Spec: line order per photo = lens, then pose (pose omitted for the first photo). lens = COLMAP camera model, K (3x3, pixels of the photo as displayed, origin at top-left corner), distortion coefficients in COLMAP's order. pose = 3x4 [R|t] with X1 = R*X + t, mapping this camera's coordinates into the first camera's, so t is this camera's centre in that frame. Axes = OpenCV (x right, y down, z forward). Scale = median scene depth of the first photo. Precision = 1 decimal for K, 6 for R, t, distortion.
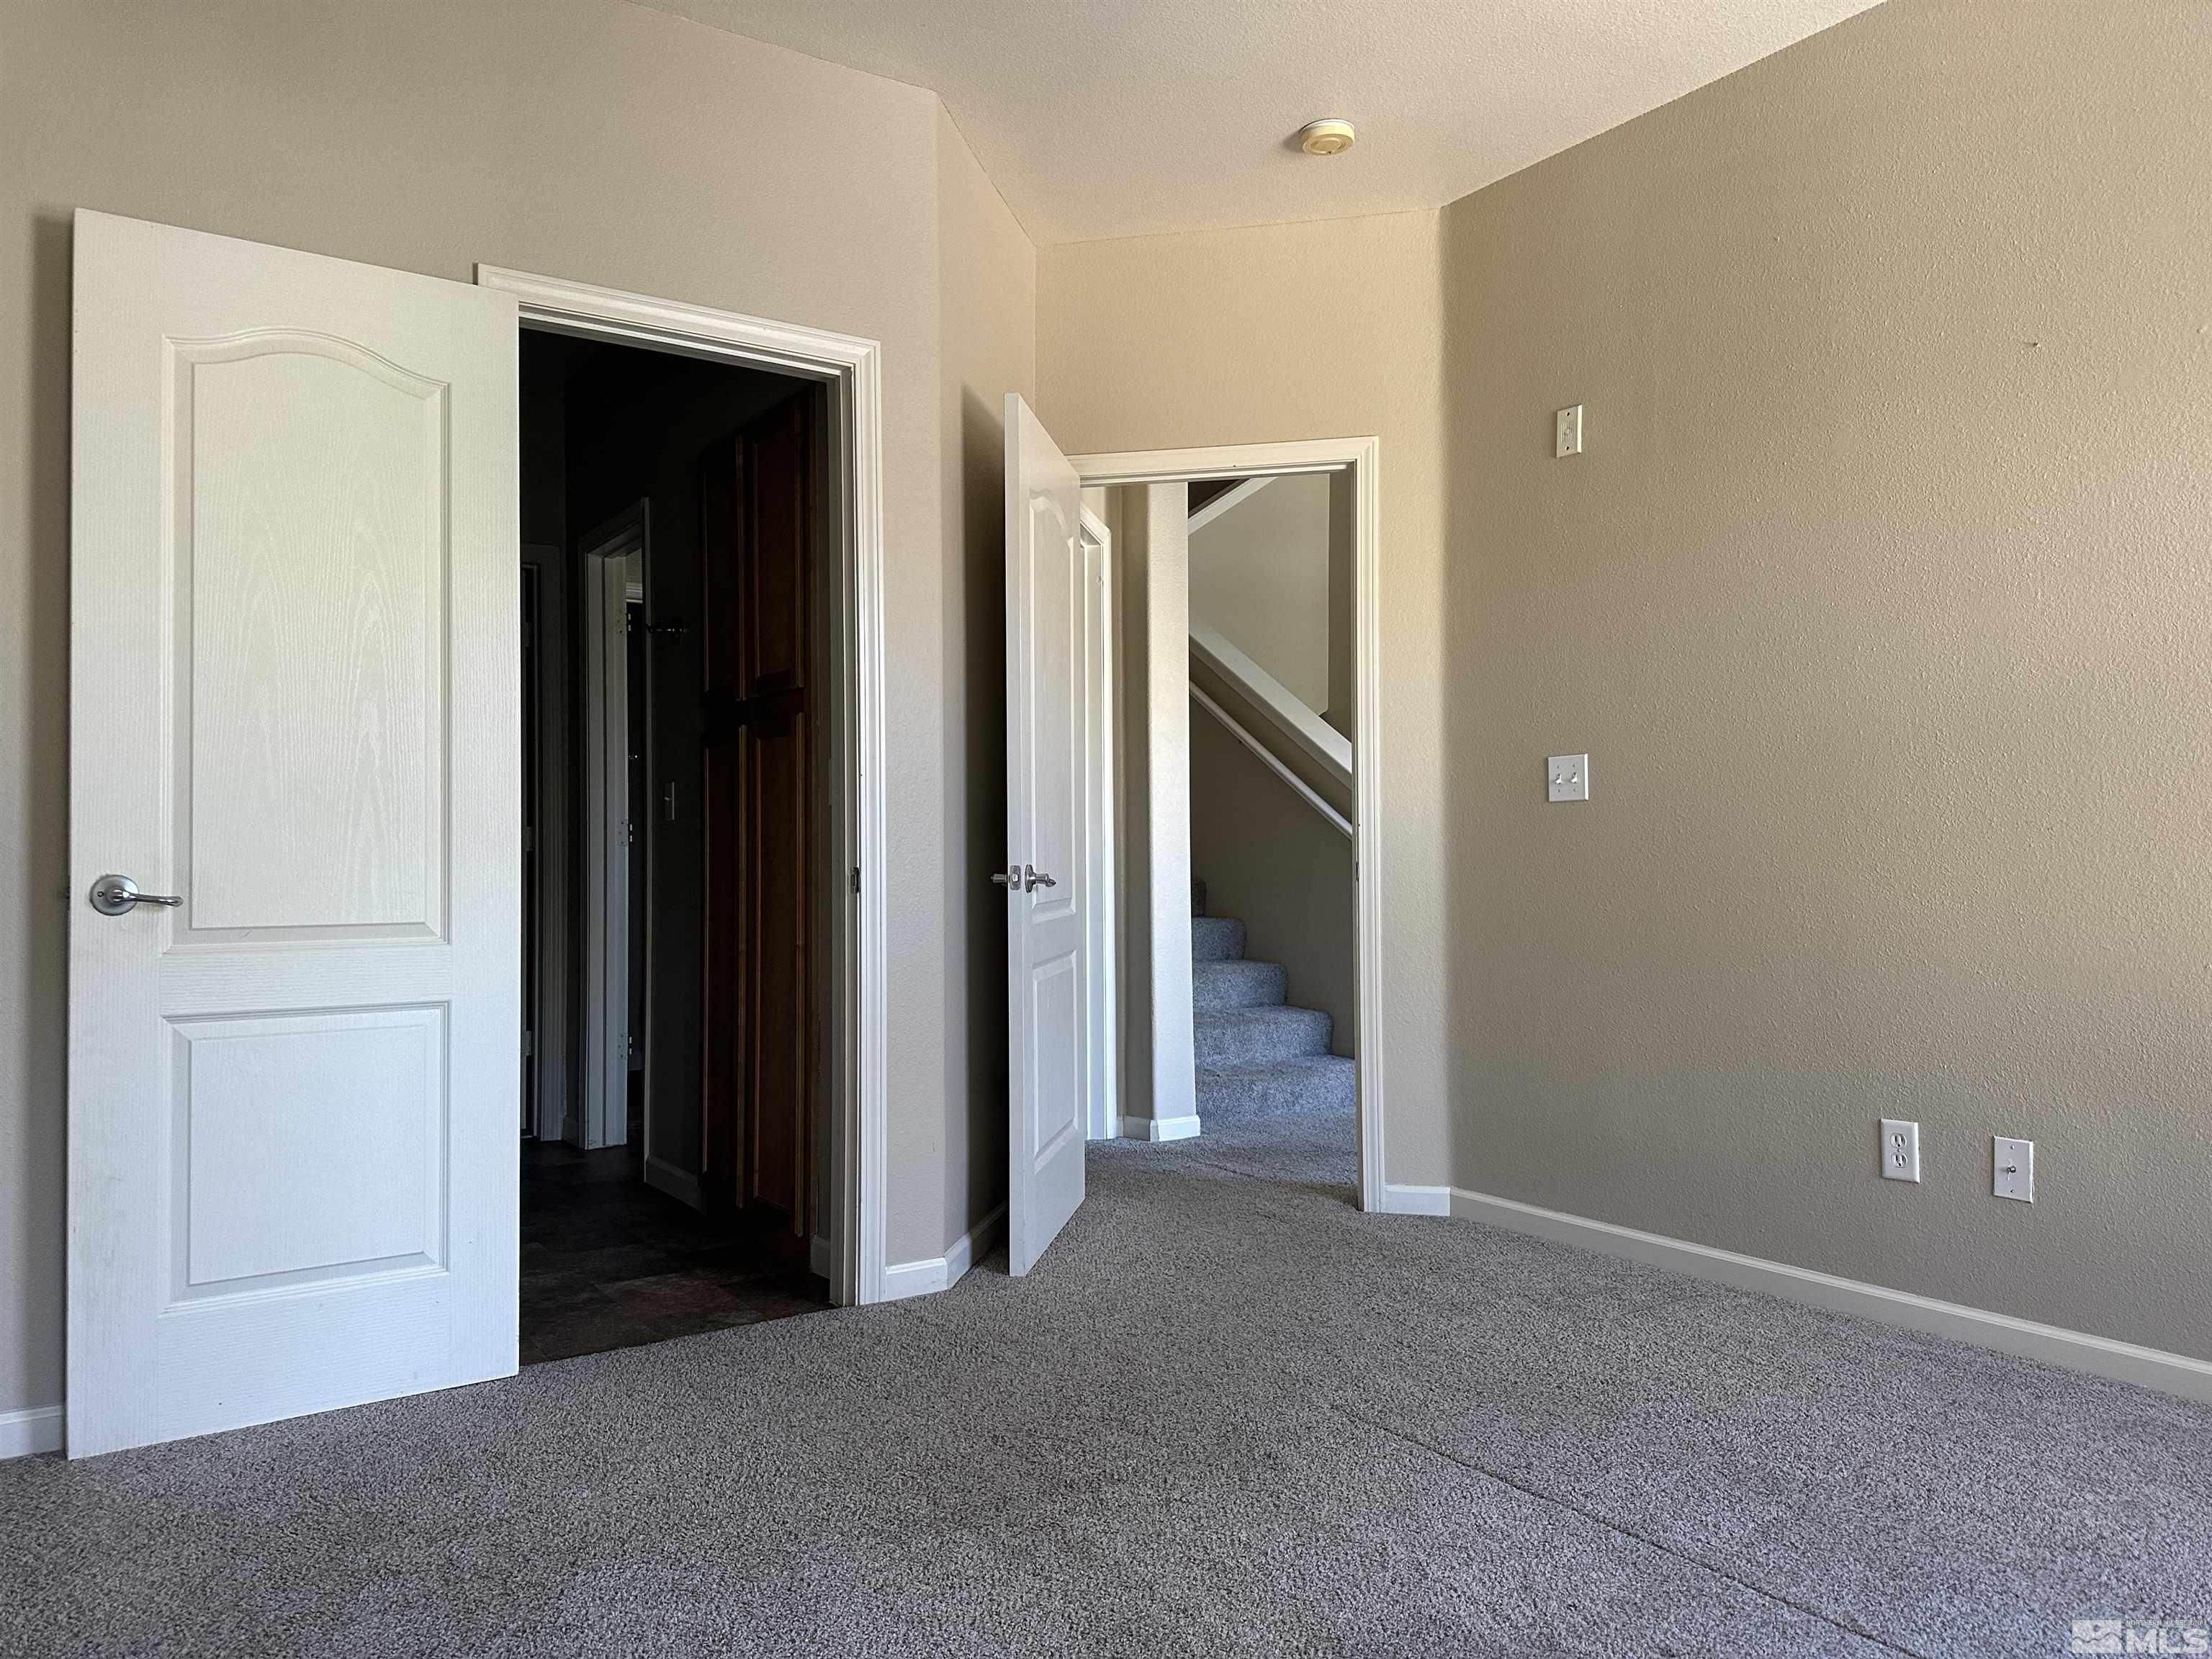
lens RADIAL K [[1580.9, 0, 1108.5], [0, 1580.9, 826.7], [0, 0, 1]] dist [0.070449, -0.102063]
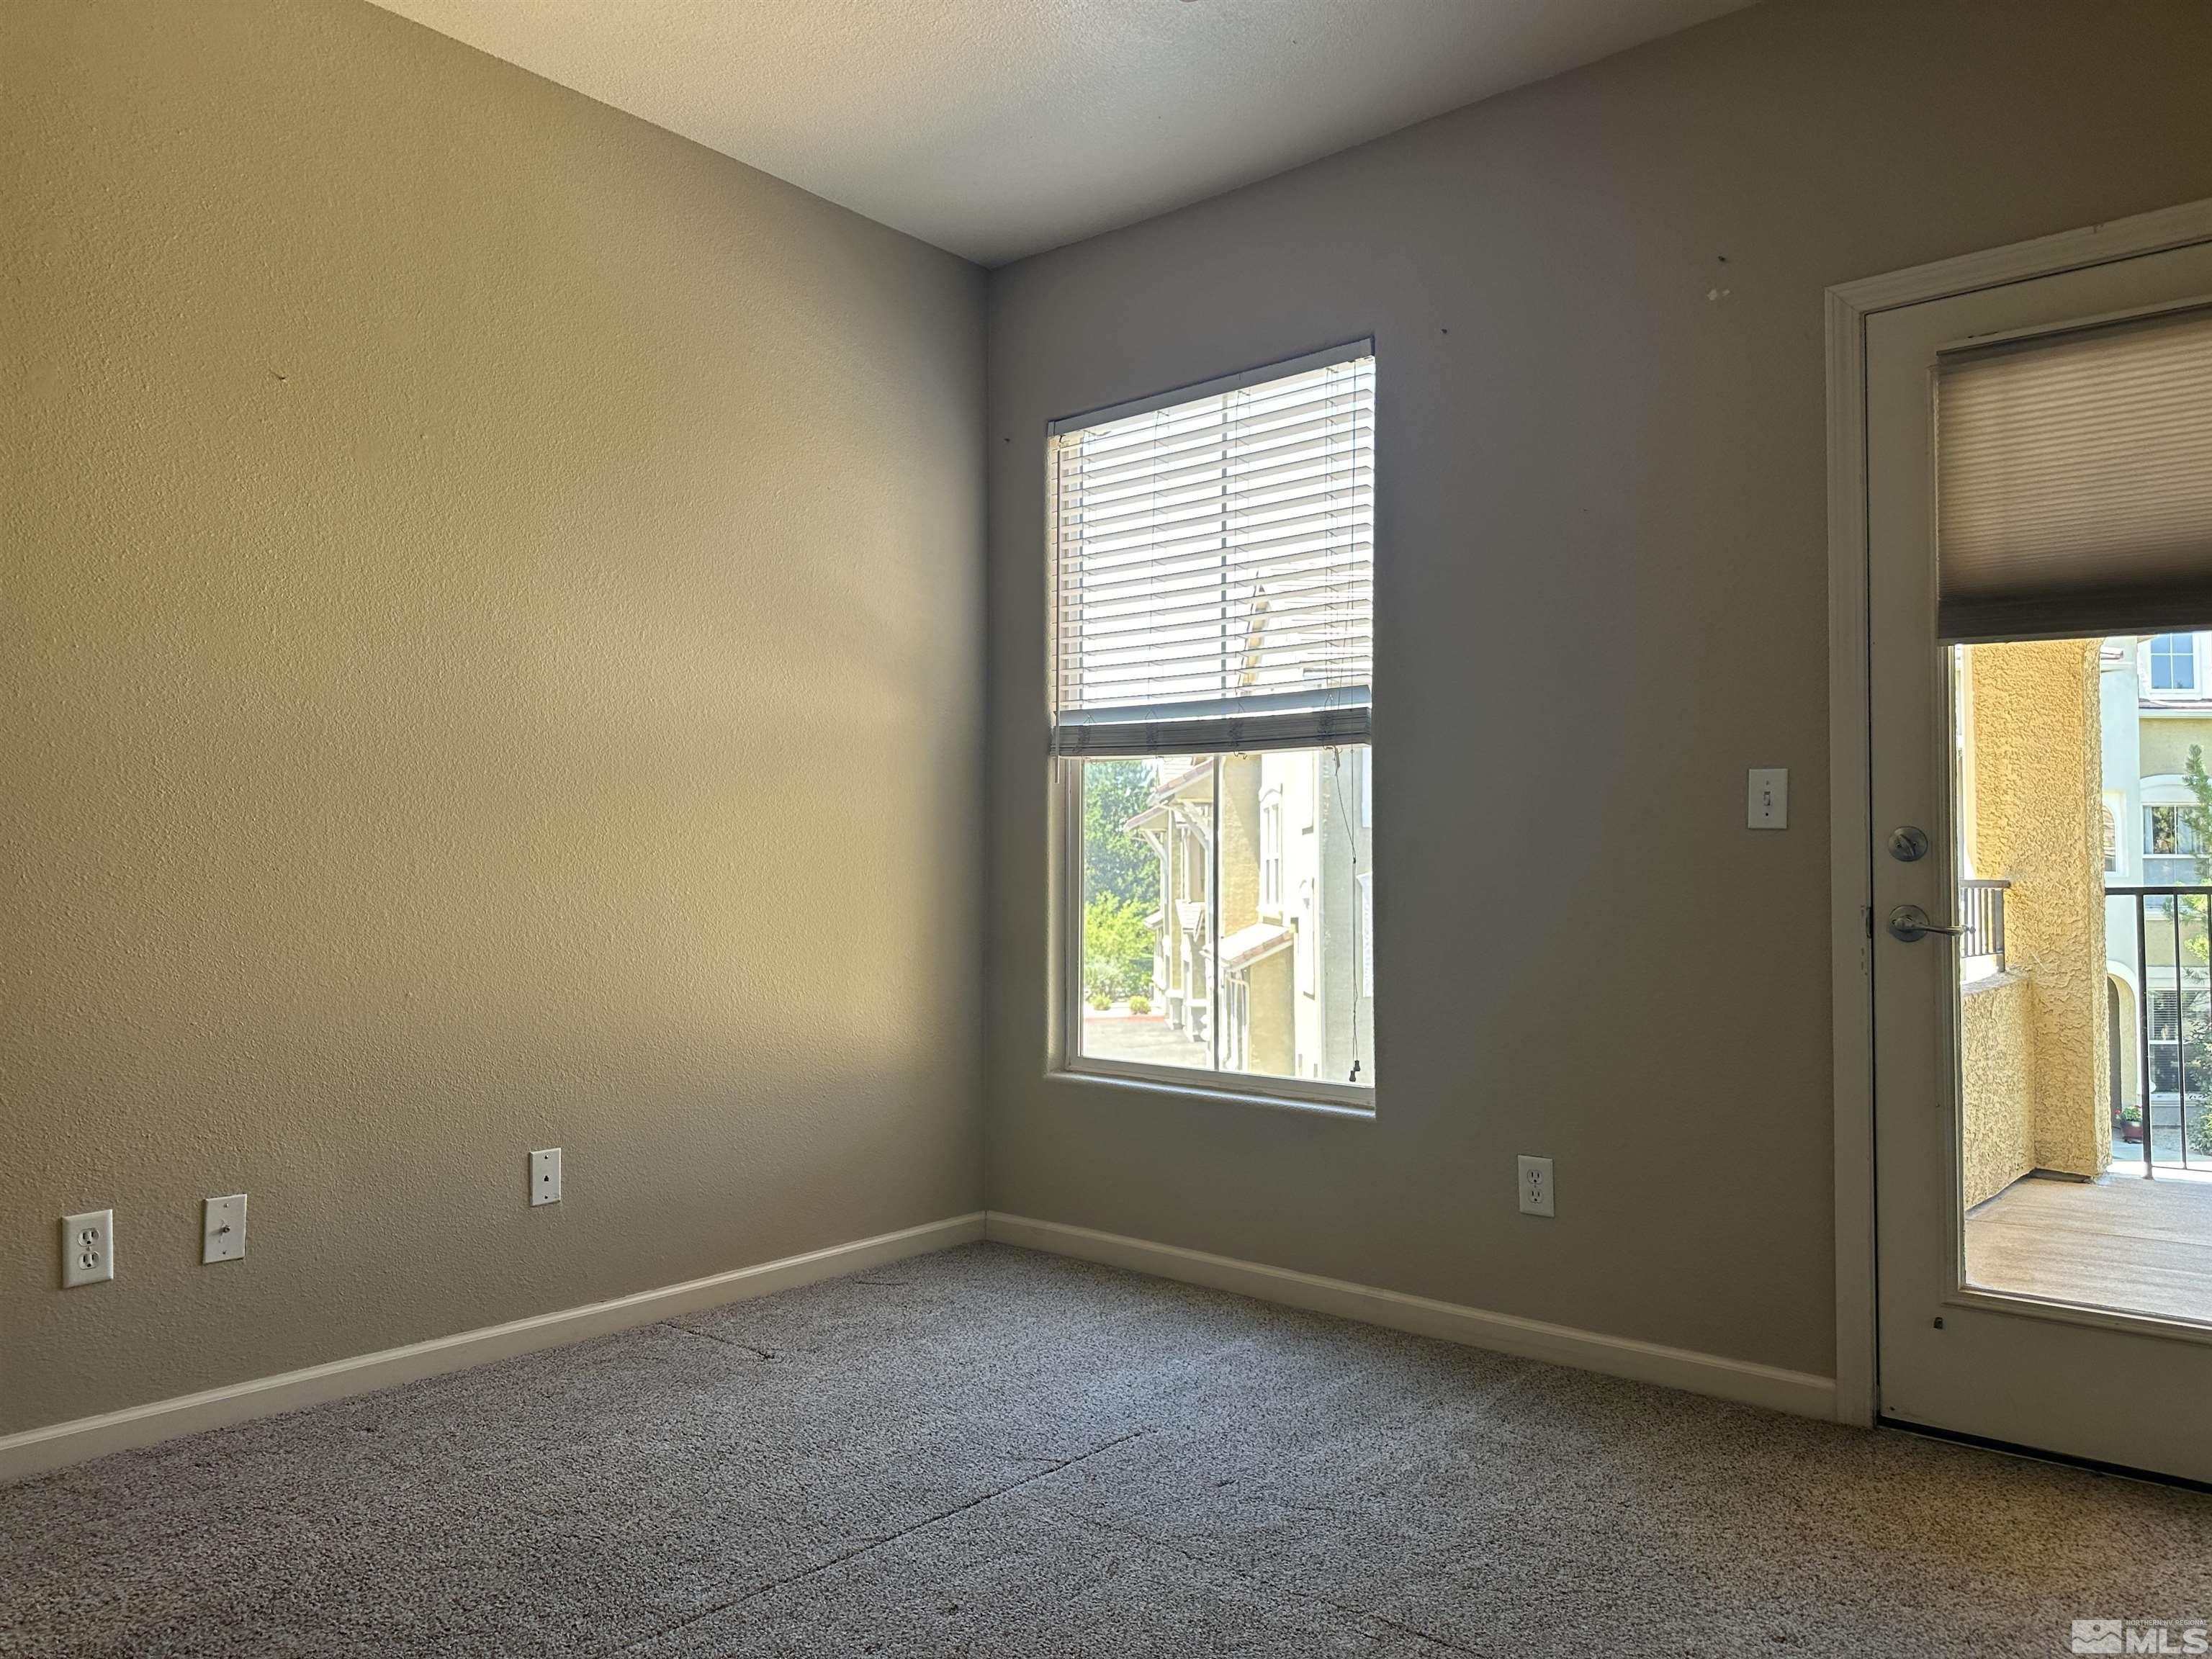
lens RADIAL K [[1580.9, 0, 1094.0], [0, 1580.9, 828.5], [0, 0, 1]] dist [0.070449, -0.102063]
pose [[-0.298774, 0.038999, 0.953527, -0.493170], [-0.020628, 0.998667, -0.047309, 0.012308], [-0.954101, -0.033805, -0.297572, 0.794921]]
